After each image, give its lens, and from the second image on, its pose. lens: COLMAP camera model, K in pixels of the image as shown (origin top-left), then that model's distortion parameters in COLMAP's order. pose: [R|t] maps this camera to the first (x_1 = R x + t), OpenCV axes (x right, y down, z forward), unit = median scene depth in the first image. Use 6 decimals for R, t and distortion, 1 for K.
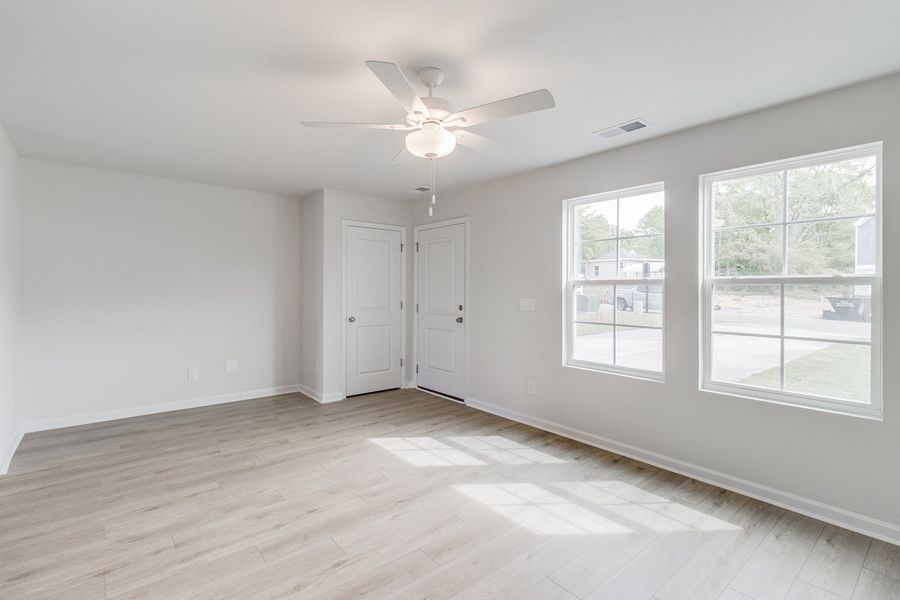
lens RADIAL K [[416.7, 0, 458.1], [0, 416.7, 282.1], [0, 0, 1]] dist [0.001018, -0.000882]
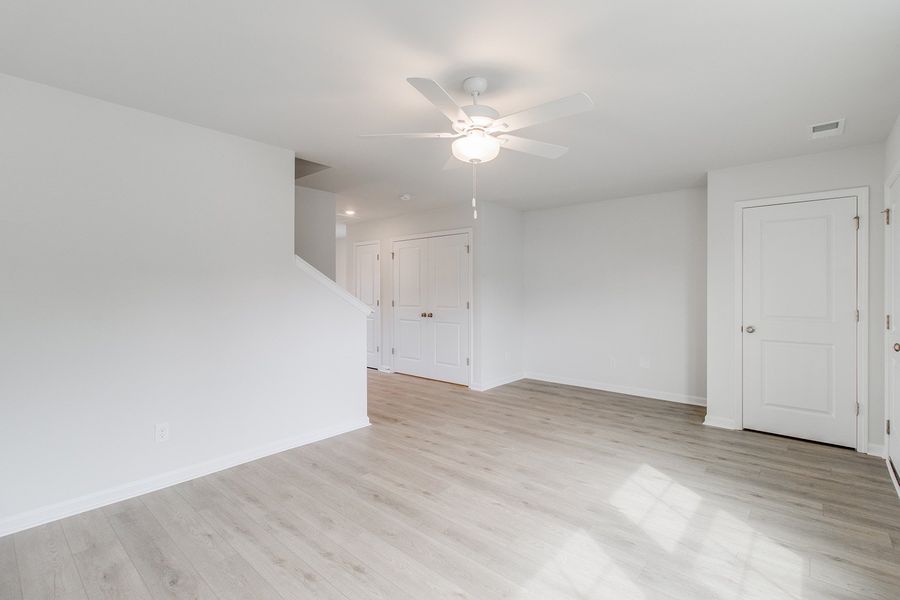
lens RADIAL K [[416.7, 0, 454.0], [0, 416.7, 285.1], [0, 0, 1]] dist [0.001018, -0.000882]
pose [[0.151438, -0.018310, -0.988297, 0.628332], [0.019219, 0.999694, -0.015577, 0.013258], [0.988280, -0.016635, 0.151744, 0.519994]]
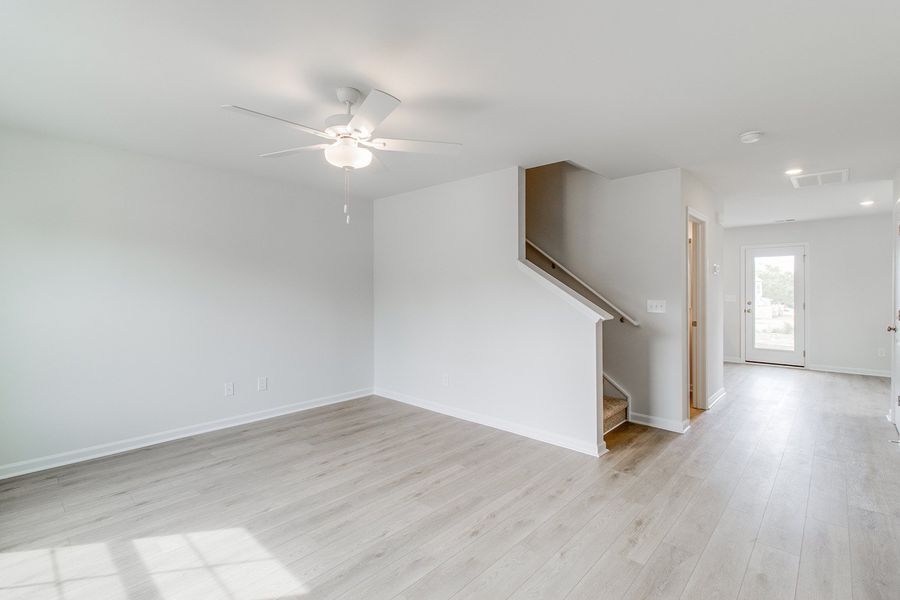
lens RADIAL K [[416.7, 0, 460.2], [0, 416.7, 300.0], [0, 0, 1]] dist [0.001018, -0.000882]
pose [[-0.991293, -0.002358, -0.131654, -0.140208], [-0.003425, 0.999963, 0.007877, 0.014878], [0.131630, 0.008259, -0.991264, 1.380340]]
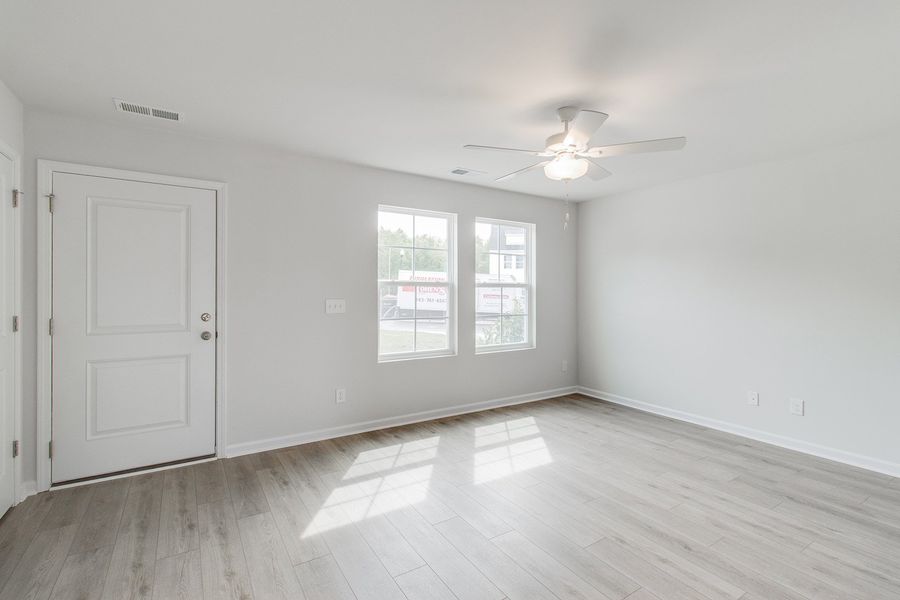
lens RADIAL K [[416.7, 0, 444.0], [0, 416.7, 281.4], [0, 0, 1]] dist [0.001018, -0.000882]
pose [[0.145919, 0.015562, 0.989174, -0.849502], [-0.021828, 0.999684, -0.012507, 0.007513], [-0.989056, -0.019767, 0.146213, 0.766482]]
